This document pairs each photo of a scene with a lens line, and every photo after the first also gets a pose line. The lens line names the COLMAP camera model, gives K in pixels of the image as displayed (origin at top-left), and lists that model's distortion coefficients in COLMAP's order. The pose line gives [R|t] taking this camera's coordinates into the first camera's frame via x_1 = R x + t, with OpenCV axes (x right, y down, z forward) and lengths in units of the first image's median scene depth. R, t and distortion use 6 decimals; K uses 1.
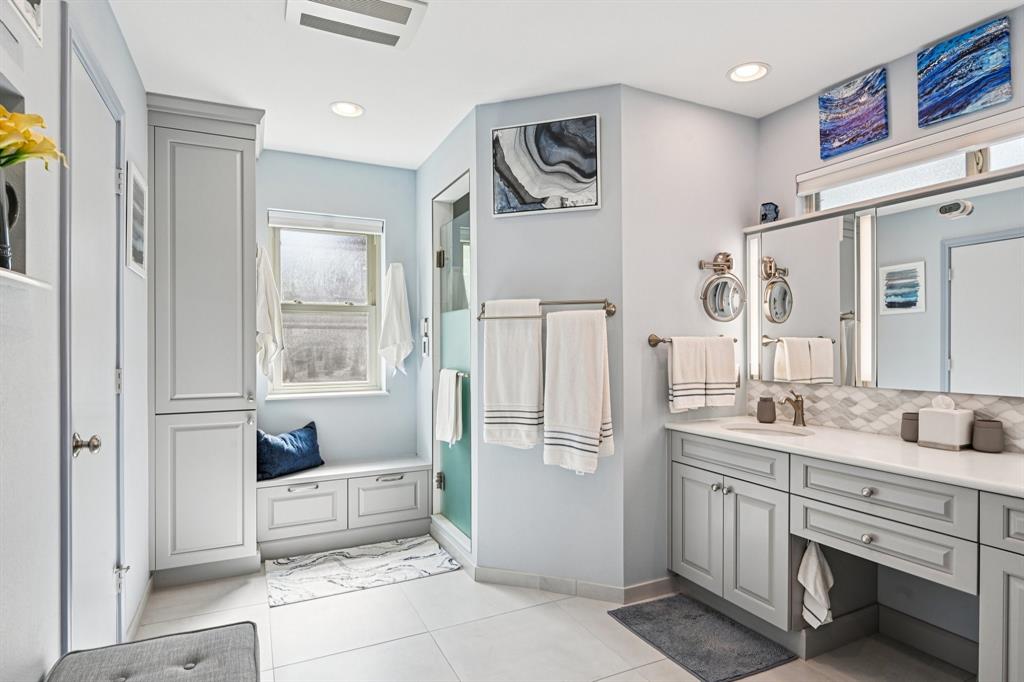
lens RADIAL K [[539.3, 0, 509.0], [0, 539.3, 345.3], [0, 0, 1]] dist [0.000679, -0.000241]
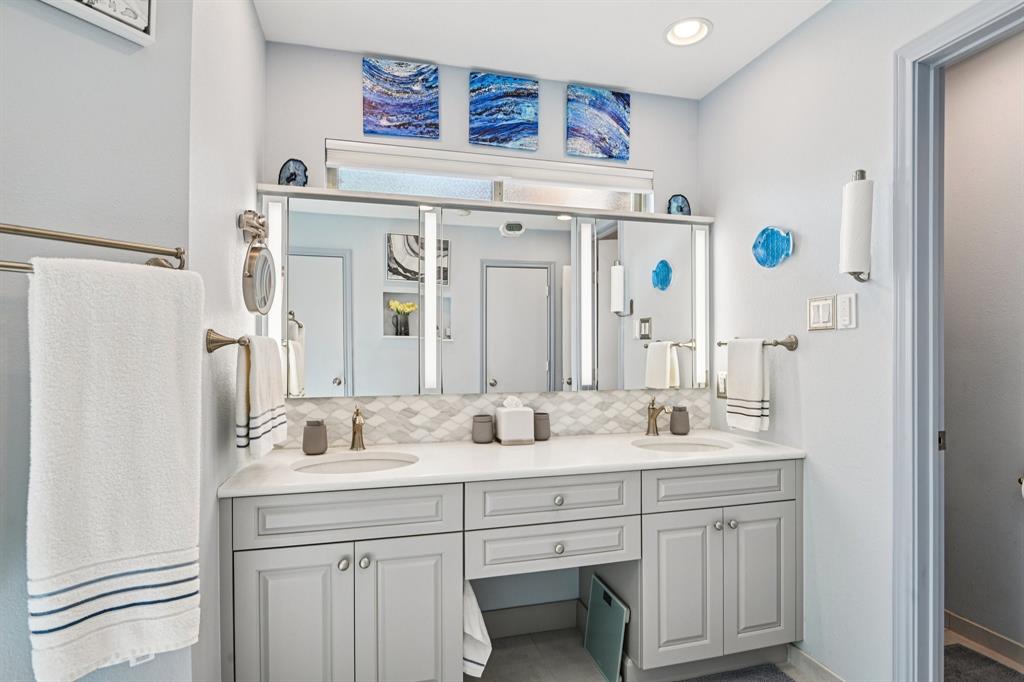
lens RADIAL K [[539.3, 0, 509.0], [0, 539.3, 345.3], [0, 0, 1]] dist [0.000679, -0.000241]
pose [[0.187388, 0.009703, 0.982238, -0.239565], [0.002408, 0.999944, -0.010338, 0.001725], [-0.982283, 0.004303, 0.187354, 0.695342]]
